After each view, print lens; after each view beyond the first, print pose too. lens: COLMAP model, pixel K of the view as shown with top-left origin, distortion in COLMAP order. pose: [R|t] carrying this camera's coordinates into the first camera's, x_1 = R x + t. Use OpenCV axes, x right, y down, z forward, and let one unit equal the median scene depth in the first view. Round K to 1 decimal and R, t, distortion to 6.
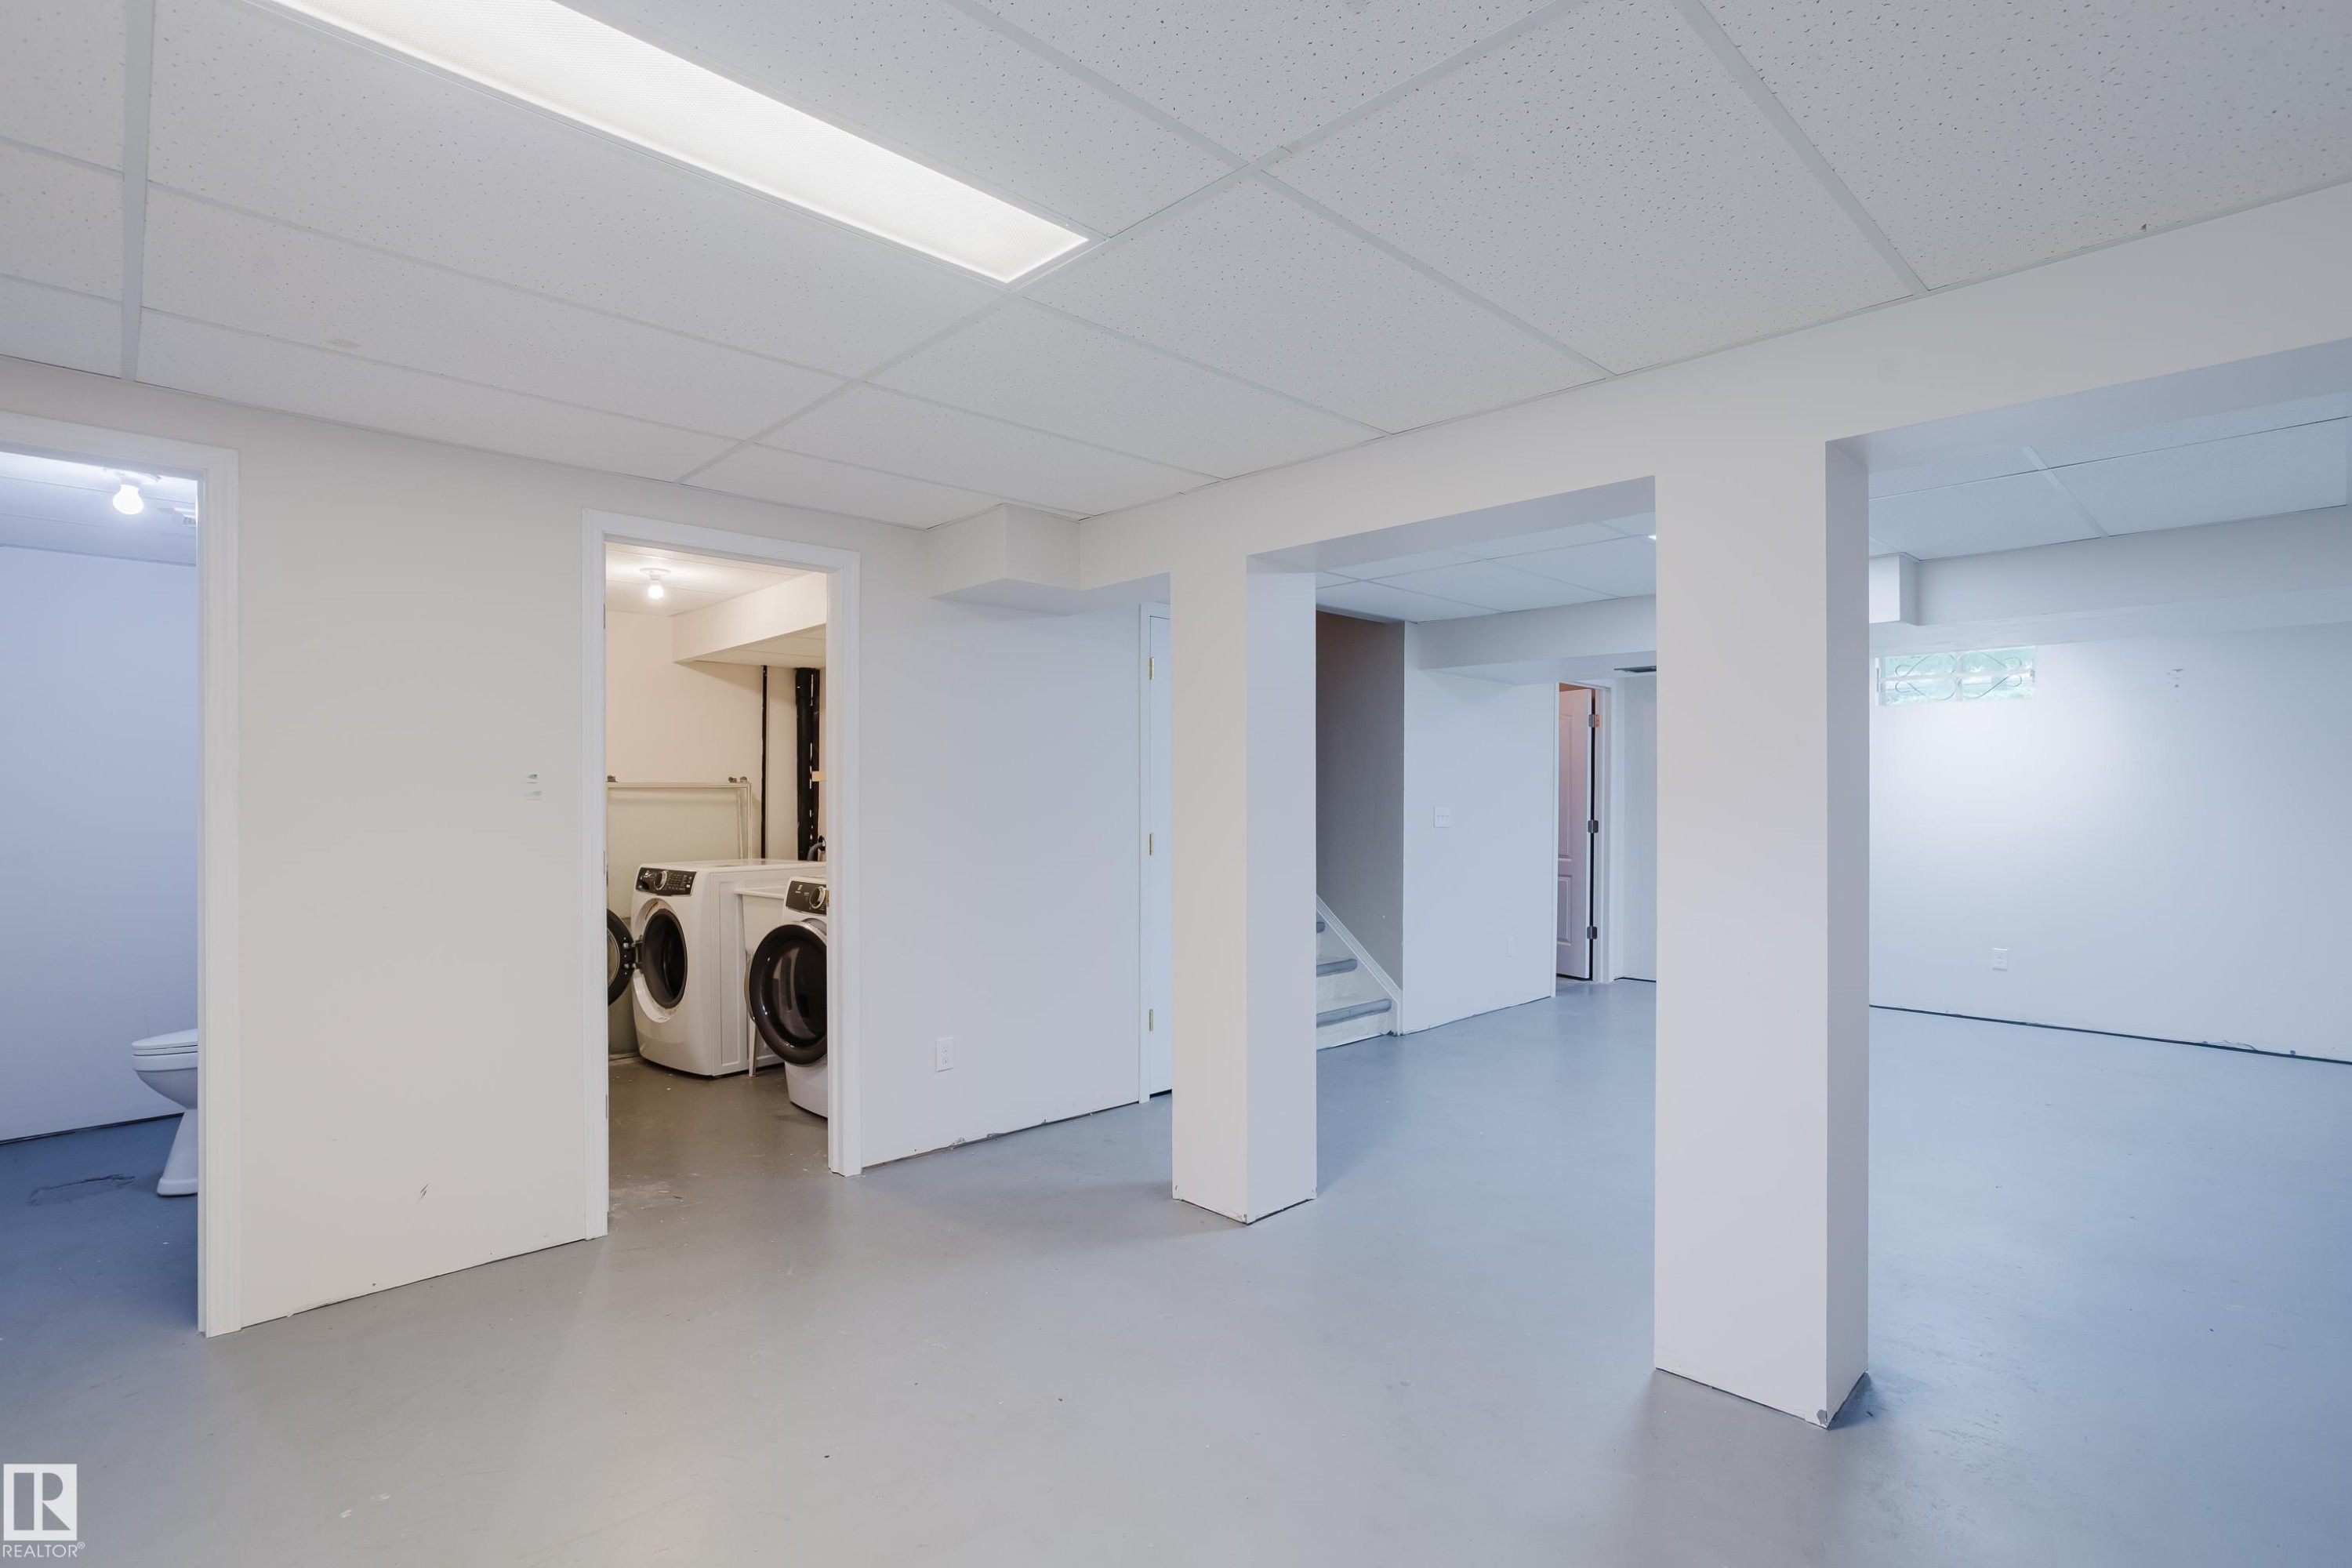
lens RADIAL K [[1117.5, 0, 1176.0], [0, 1117.5, 784.0], [0, 0, 1]] dist [-0.048658, 0.028675]
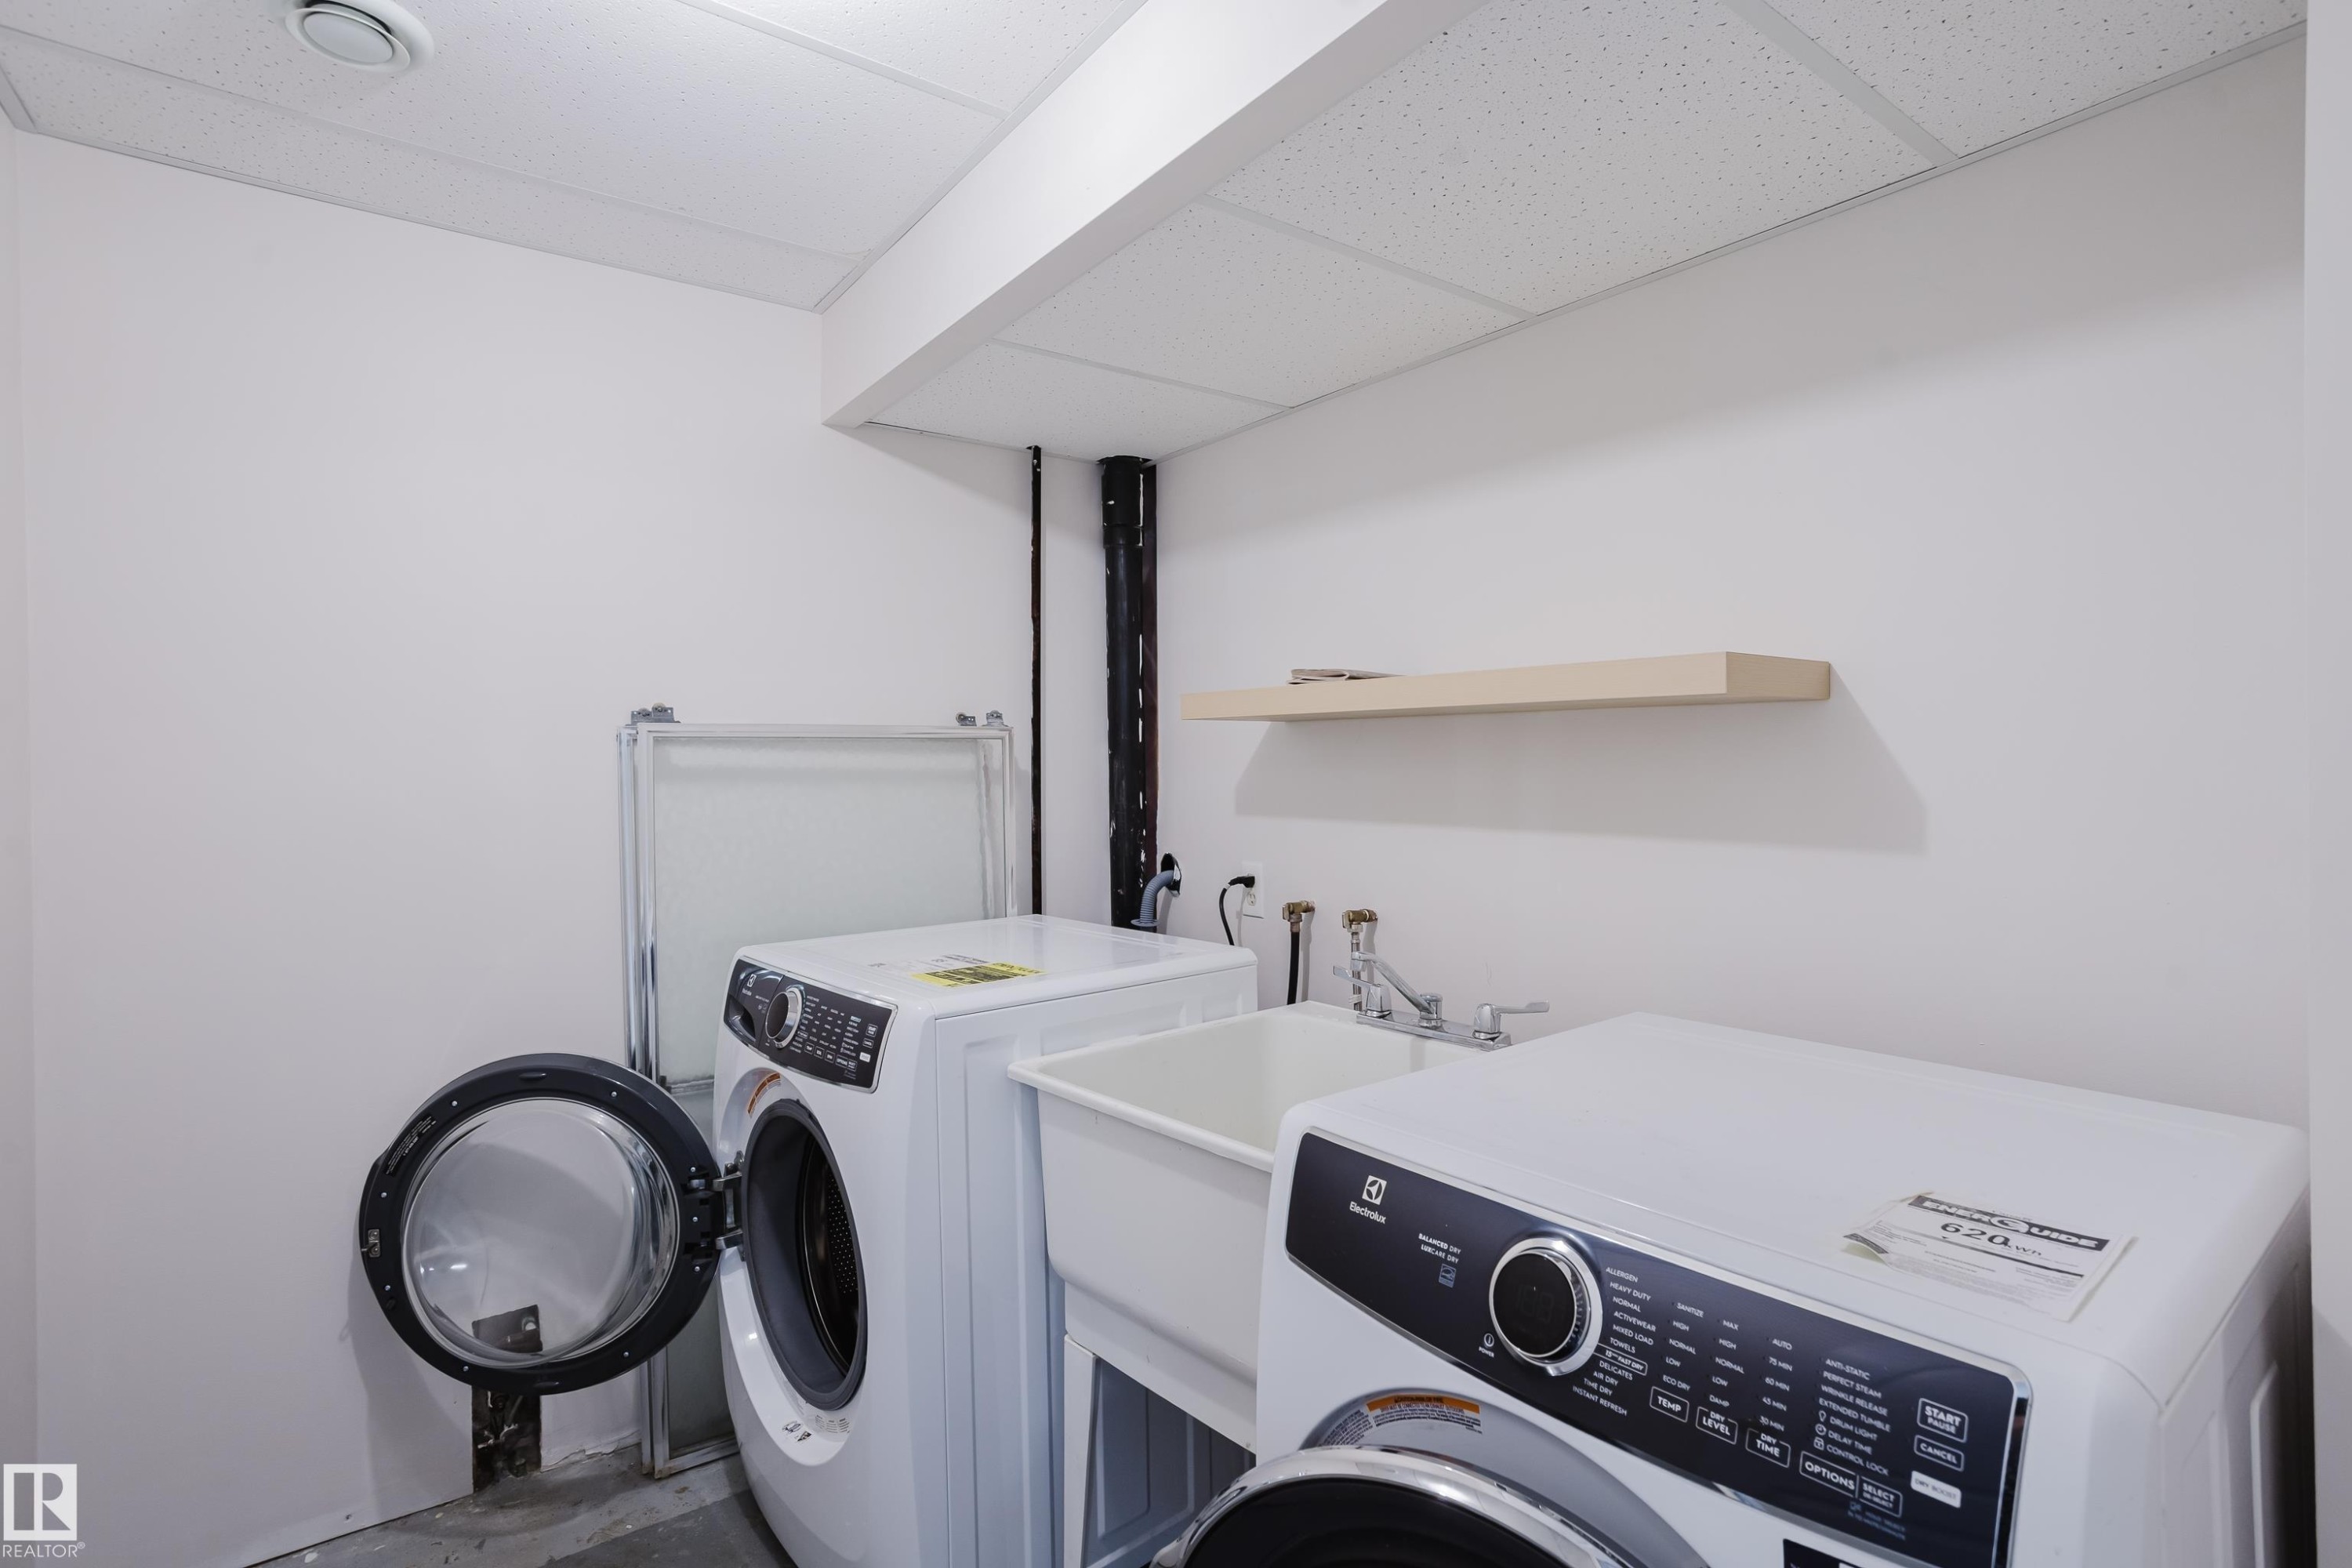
lens RADIAL K [[1117.5, 0, 1176.0], [0, 1117.5, 784.0], [0, 0, 1]] dist [-0.048658, 0.028675]
pose [[0.990016, 0.005280, -0.140853, -0.264937], [-0.000042, 0.999309, 0.037164, 0.004586], [0.140952, -0.036787, 0.989333, 0.603115]]
